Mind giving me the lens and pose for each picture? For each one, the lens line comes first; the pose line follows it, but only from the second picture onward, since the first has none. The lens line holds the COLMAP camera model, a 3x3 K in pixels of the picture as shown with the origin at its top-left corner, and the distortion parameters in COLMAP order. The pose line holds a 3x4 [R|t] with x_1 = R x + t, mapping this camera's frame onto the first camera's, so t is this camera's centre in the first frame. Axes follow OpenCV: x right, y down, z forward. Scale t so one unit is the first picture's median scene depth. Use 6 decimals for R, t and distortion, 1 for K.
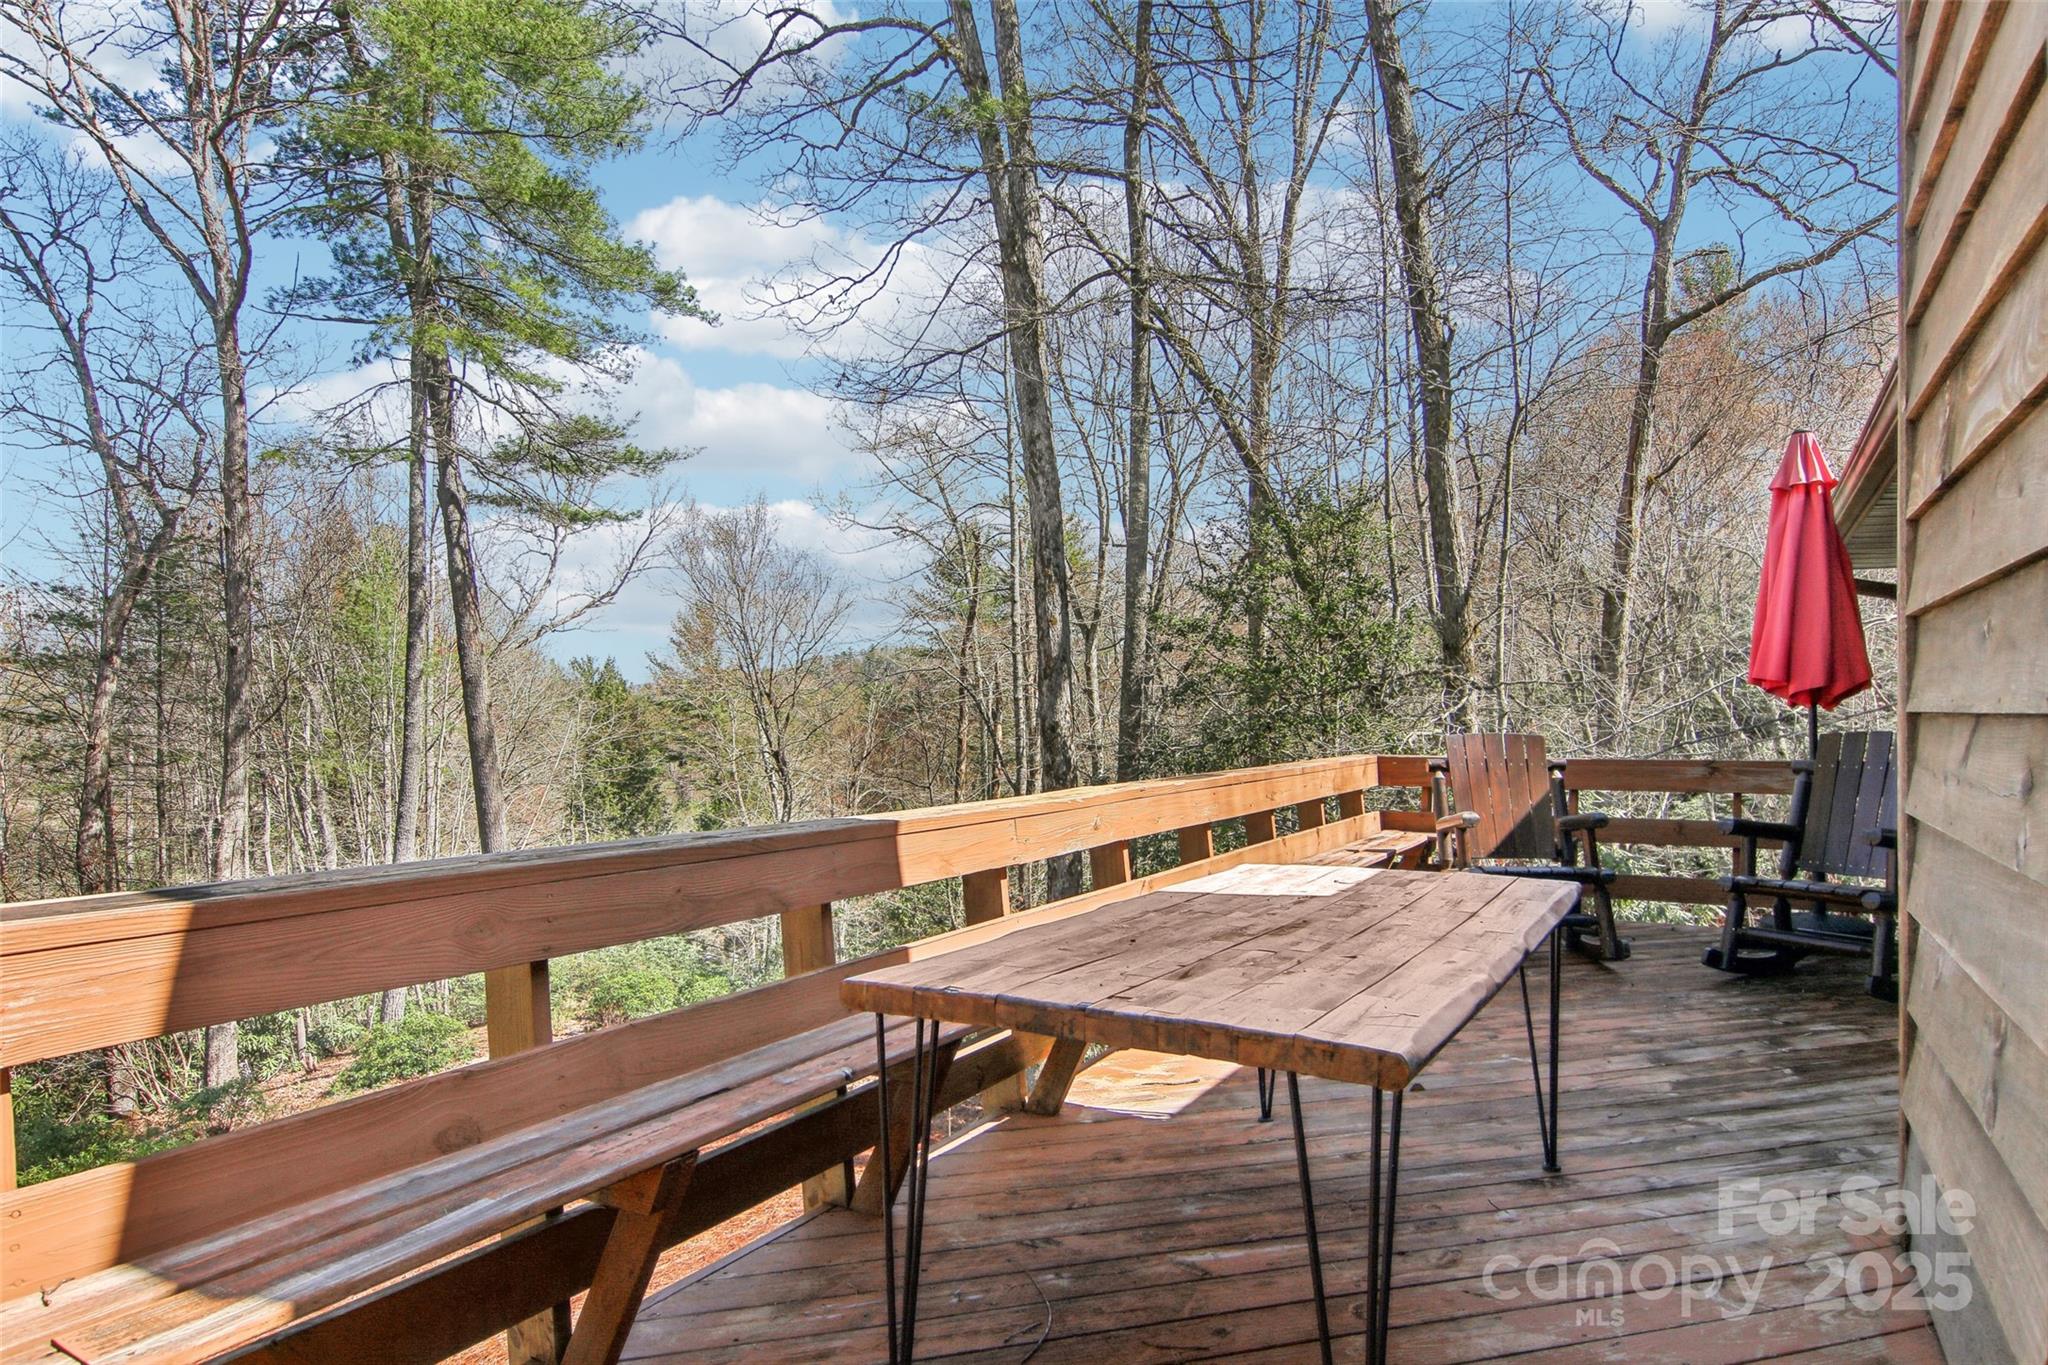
lens RADIAL K [[1167.0, 0, 1024.0], [0, 1167.0, 682.5], [0, 0, 1]] dist [0.002089, 0.001237]
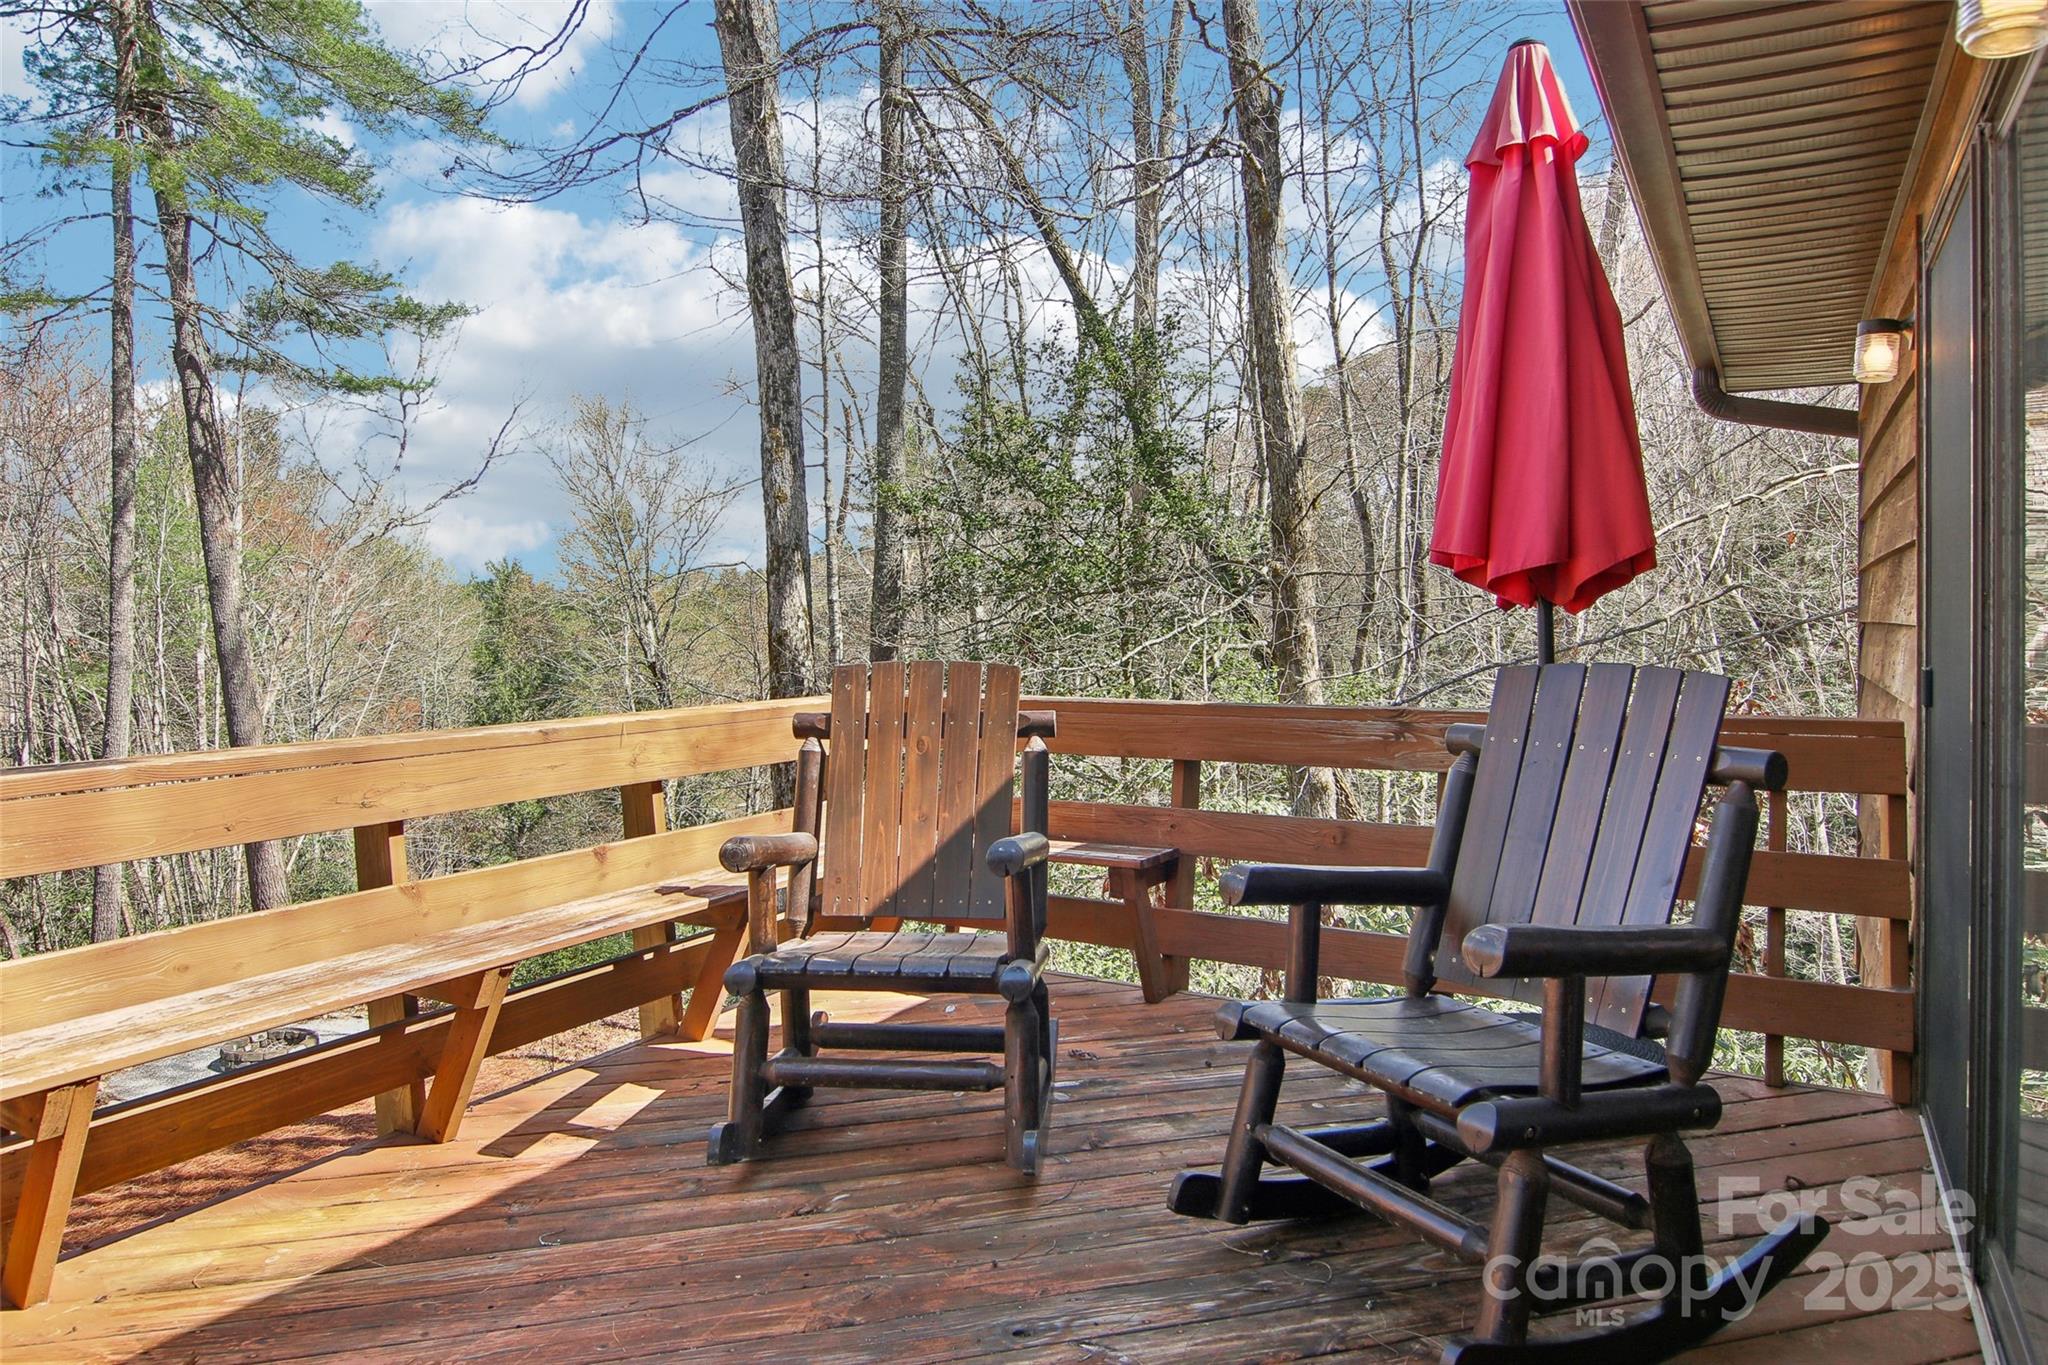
lens RADIAL K [[1253.5, 0, 1018.5], [0, 1253.5, 614.4], [0, 0, 1]] dist [-0.000987, -0.019210]
pose [[0.999998, -0.001844, -0.000837, 0.112334], [0.001863, 0.999711, 0.023966, 0.002654], [0.000793, -0.023968, 0.999712, 0.116649]]
